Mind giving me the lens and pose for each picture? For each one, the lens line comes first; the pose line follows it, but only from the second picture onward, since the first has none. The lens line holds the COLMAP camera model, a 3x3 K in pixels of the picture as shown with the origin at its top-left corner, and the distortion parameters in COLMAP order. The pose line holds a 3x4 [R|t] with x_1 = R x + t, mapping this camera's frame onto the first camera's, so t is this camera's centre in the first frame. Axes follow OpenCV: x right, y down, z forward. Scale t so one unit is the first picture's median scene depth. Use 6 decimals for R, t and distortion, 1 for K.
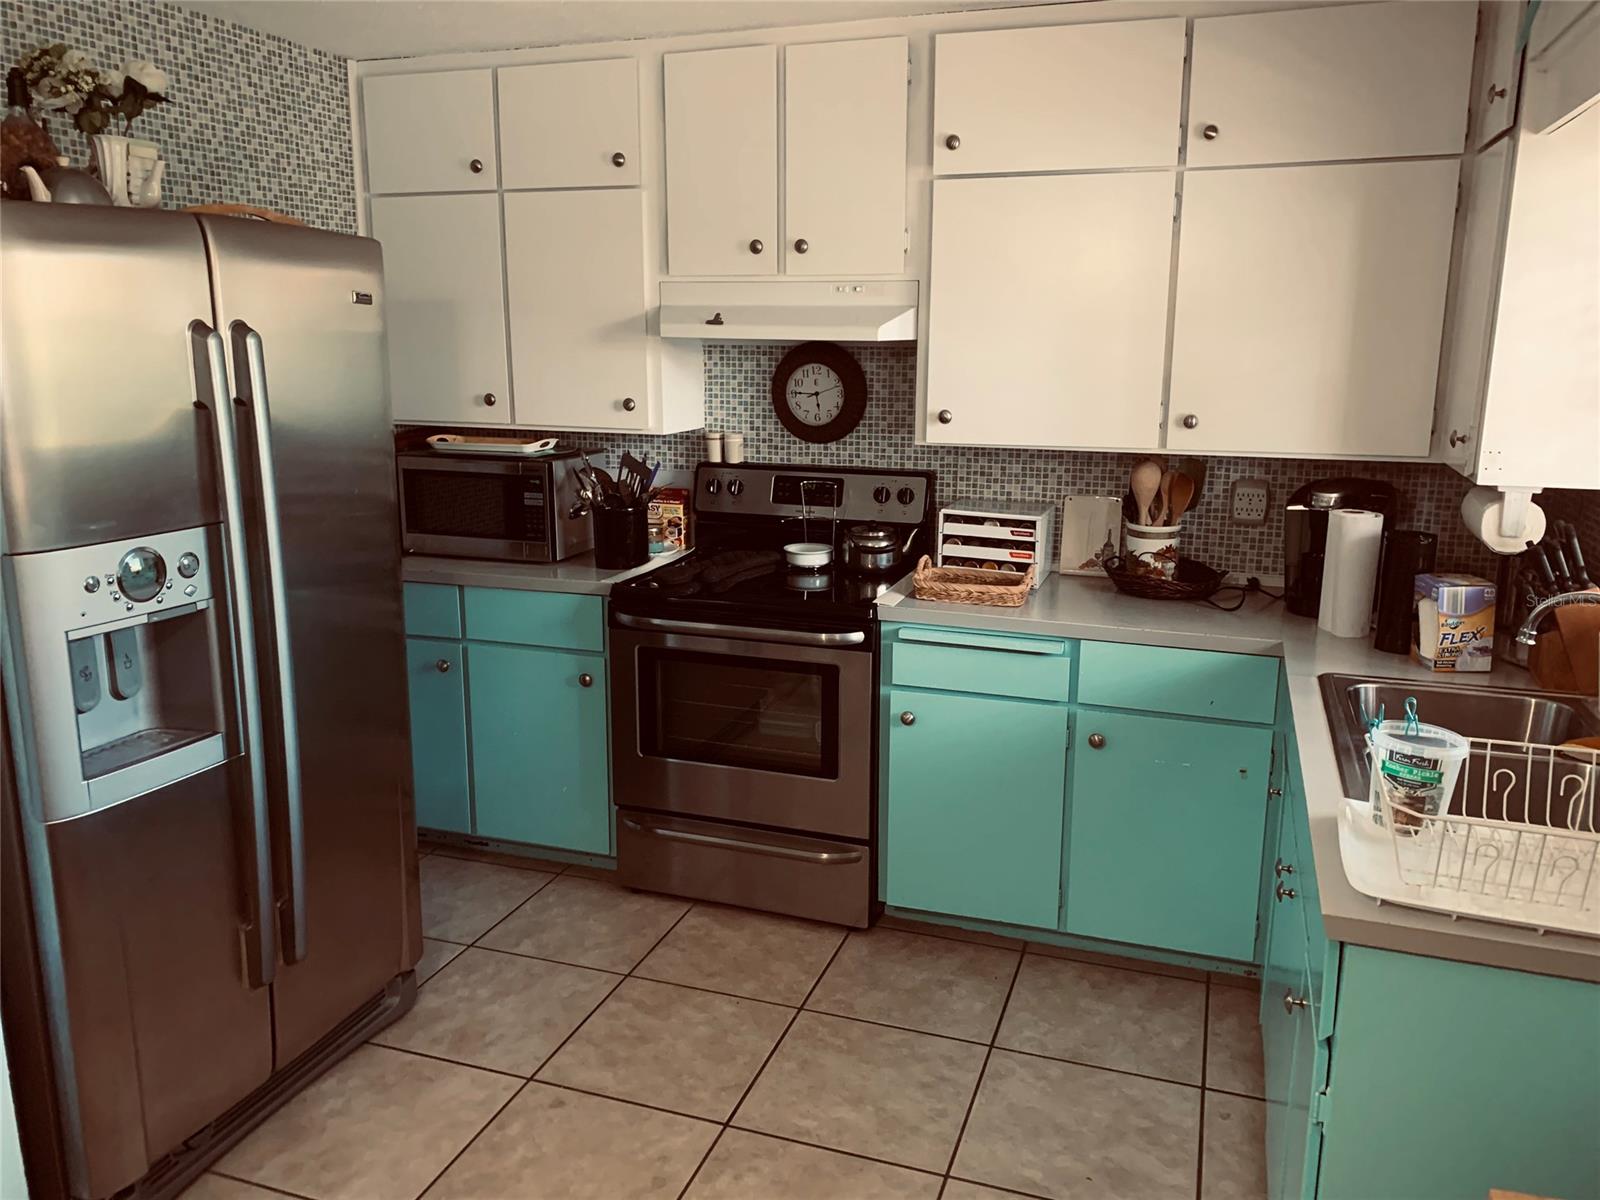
lens RADIAL K [[1197.6, 0, 800.0], [0, 1197.6, 600.0], [0, 0, 1]] dist [-0.001754, -0.031963]
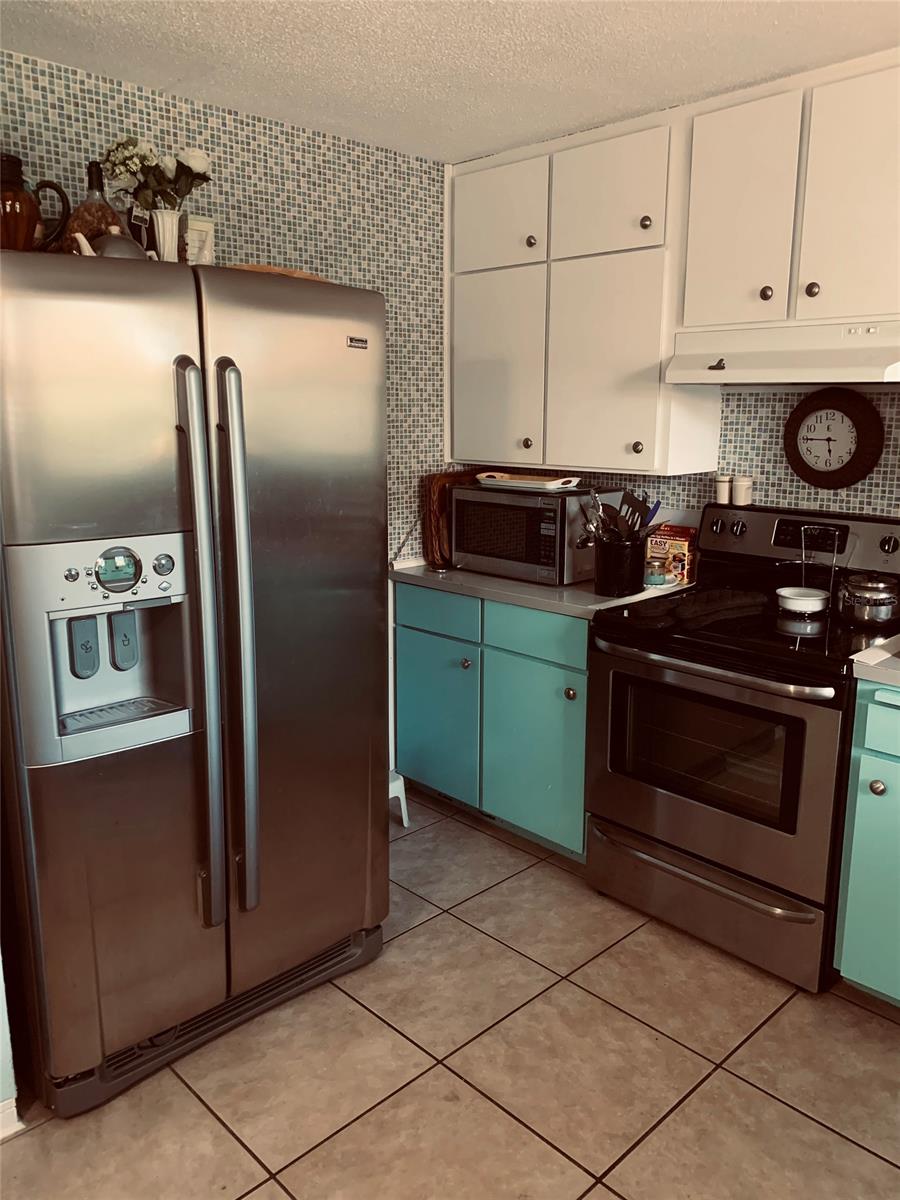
lens RADIAL K [[898.2, 0, 444.1], [0, 898.2, 591.2], [0, 0, 1]] dist [-0.001754, -0.031963]
pose [[0.889303, 0.087524, -0.448865, 0.081823], [-0.095304, 0.995434, 0.005280, -0.021327], [0.447278, 0.038083, 0.893584, 0.208864]]
